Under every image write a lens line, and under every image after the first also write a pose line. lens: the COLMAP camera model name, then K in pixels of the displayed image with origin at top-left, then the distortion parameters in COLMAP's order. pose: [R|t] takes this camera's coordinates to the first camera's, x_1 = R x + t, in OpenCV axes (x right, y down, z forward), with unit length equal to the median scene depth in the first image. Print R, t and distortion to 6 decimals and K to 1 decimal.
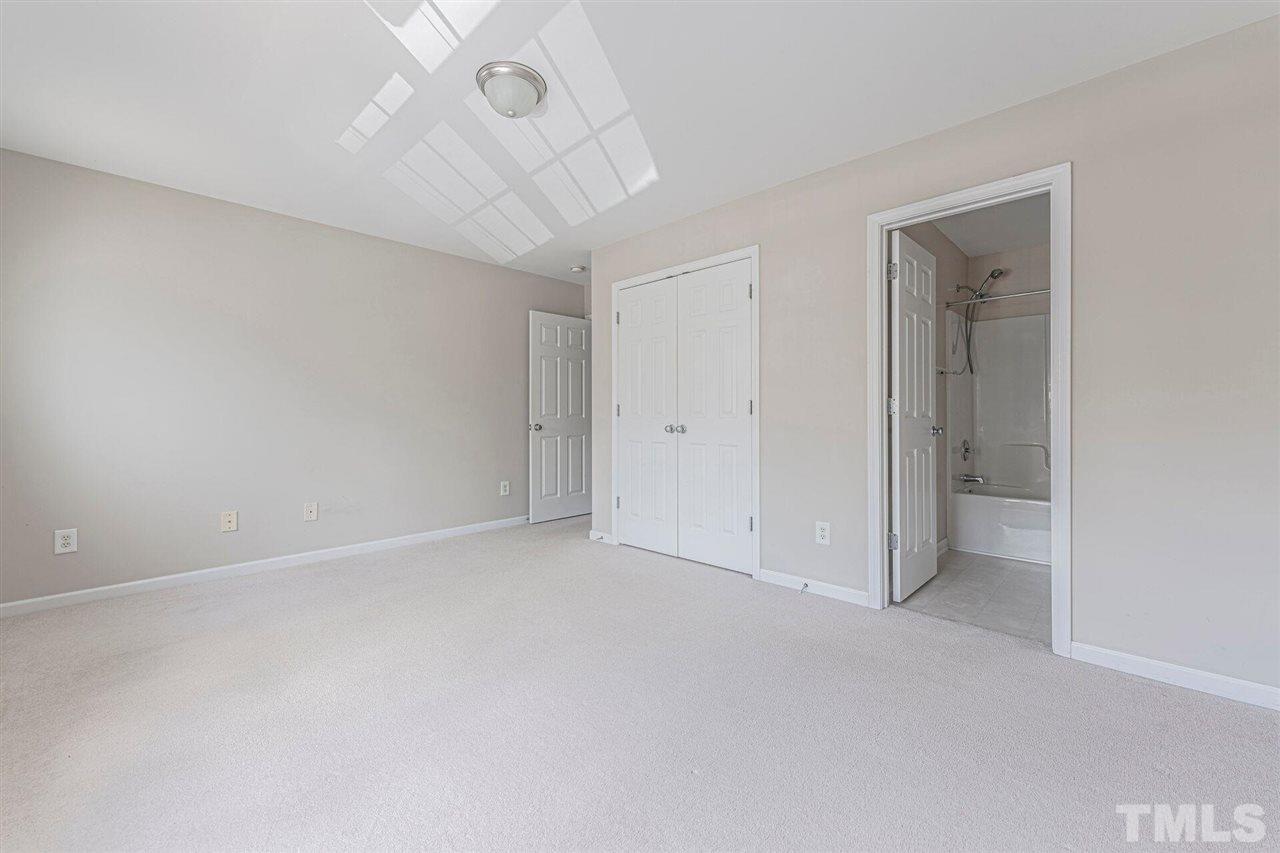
lens RADIAL K [[509.8, 0, 641.6], [0, 509.8, 402.4], [0, 0, 1]] dist [-0.017040, -0.000027]
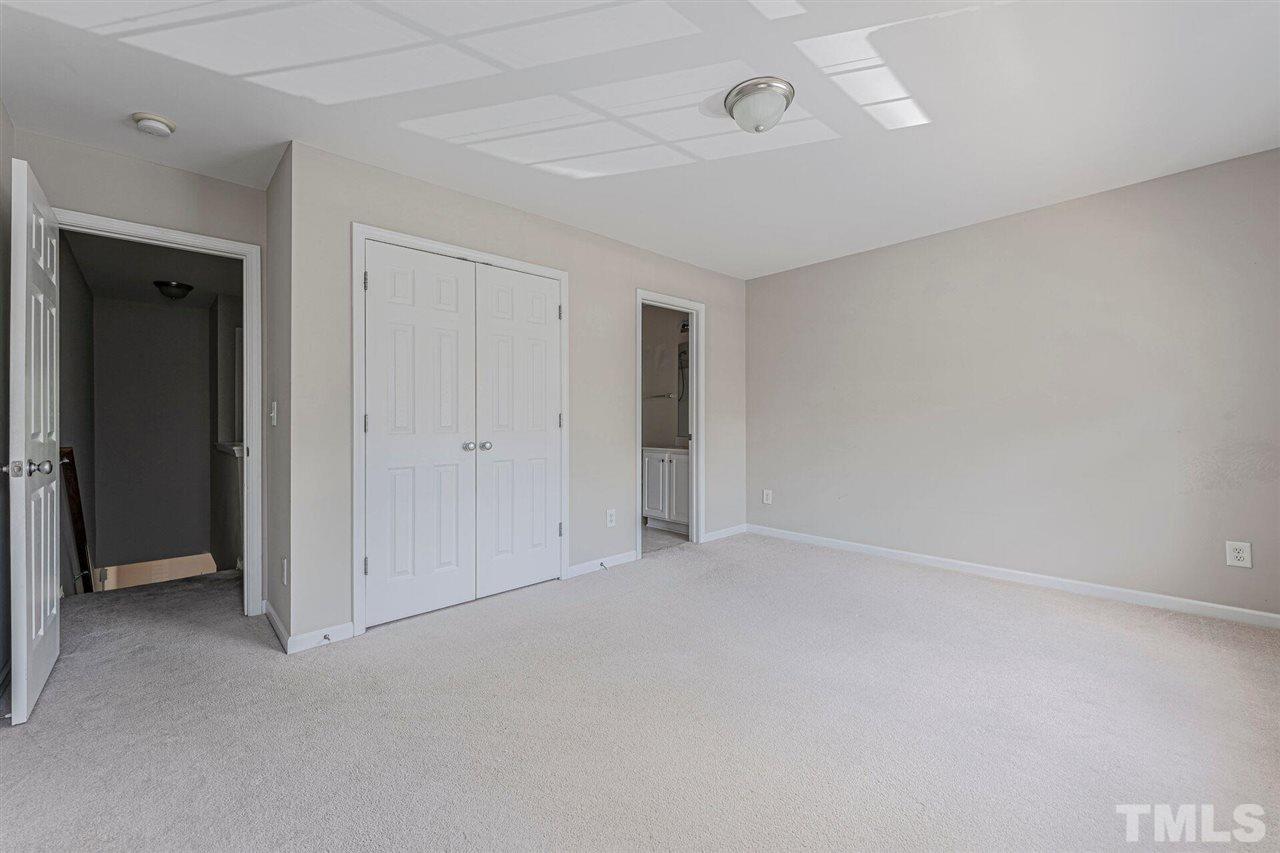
lens RADIAL K [[510.1, 0, 636.4], [0, 510.1, 424.3], [0, 0, 1]] dist [0.002021, 0.000084]
pose [[0.064801, 0.005452, 0.997883, -0.774520], [-0.004671, 0.999976, -0.005160, 0.020208], [-0.997887, -0.004326, 0.064824, 0.703993]]
